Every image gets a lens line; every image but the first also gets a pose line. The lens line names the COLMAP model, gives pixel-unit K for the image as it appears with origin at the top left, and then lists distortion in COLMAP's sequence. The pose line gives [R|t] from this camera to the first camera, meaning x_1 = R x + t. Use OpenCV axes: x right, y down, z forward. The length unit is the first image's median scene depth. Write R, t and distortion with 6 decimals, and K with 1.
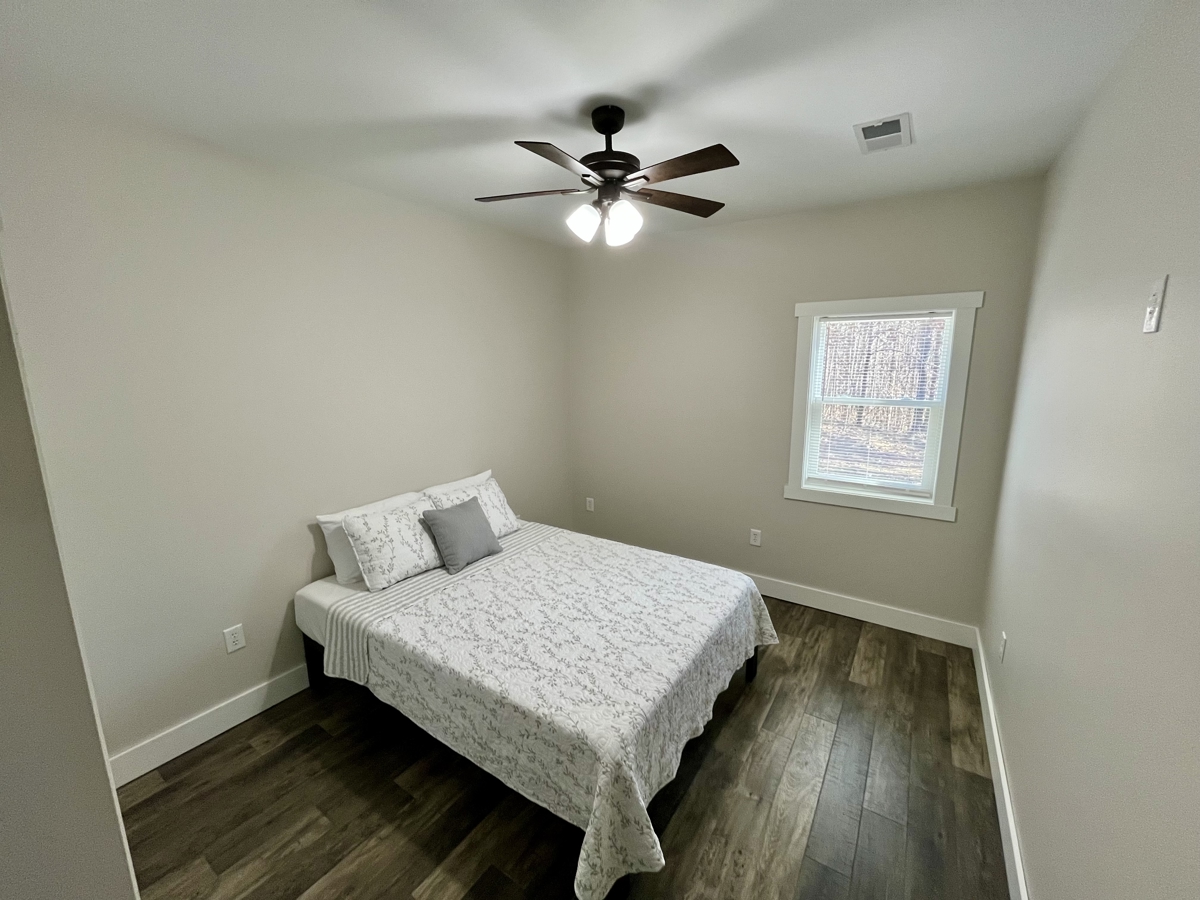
lens RADIAL K [[491.6, 0, 600.0], [0, 491.6, 450.0], [0, 0, 1]] dist [-0.001295, -0.000312]
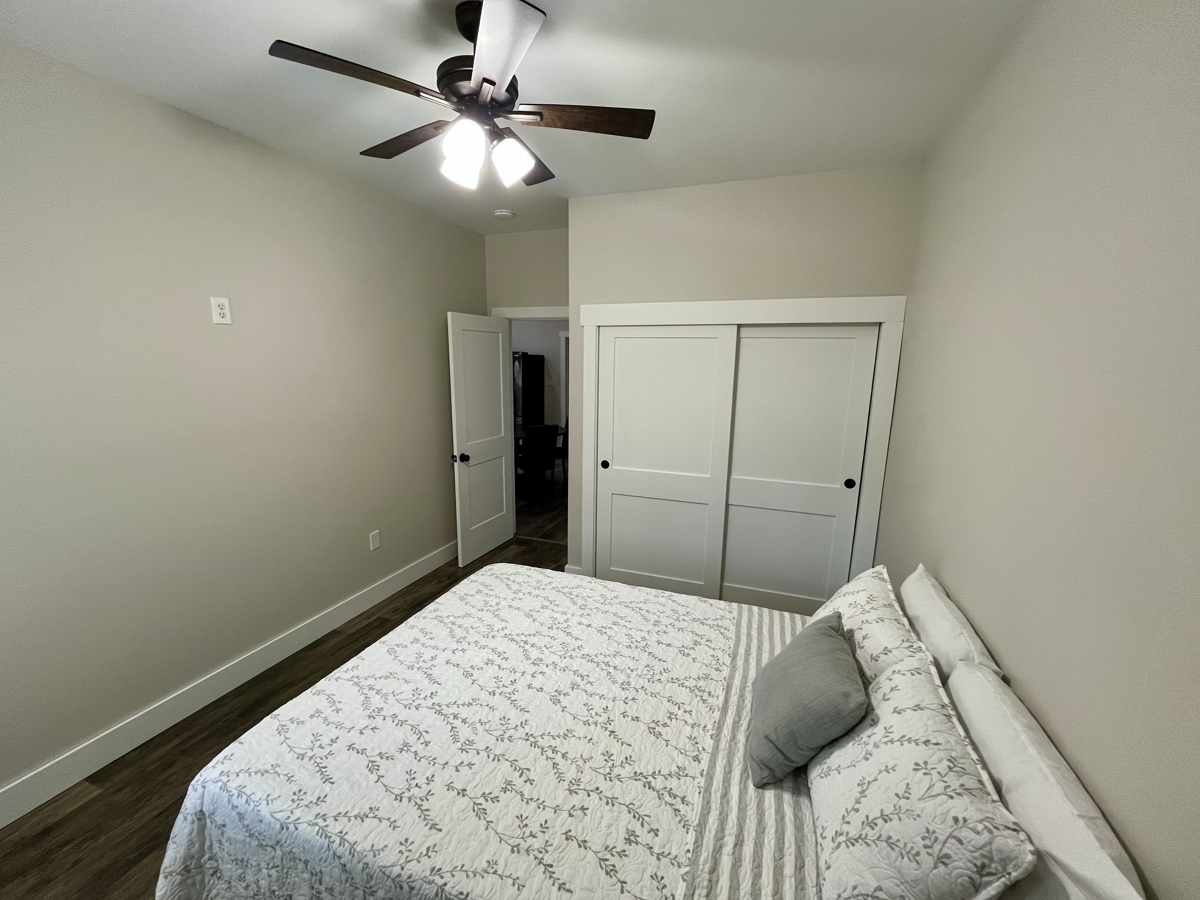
lens RADIAL K [[491.6, 0, 600.0], [0, 491.6, 450.0], [0, 0, 1]] dist [-0.001295, -0.000312]
pose [[-0.974946, 0.031859, -0.220148, 0.018193], [-0.050097, 0.932816, 0.356854, -0.268203], [0.216727, 0.358942, -0.907849, 1.637450]]
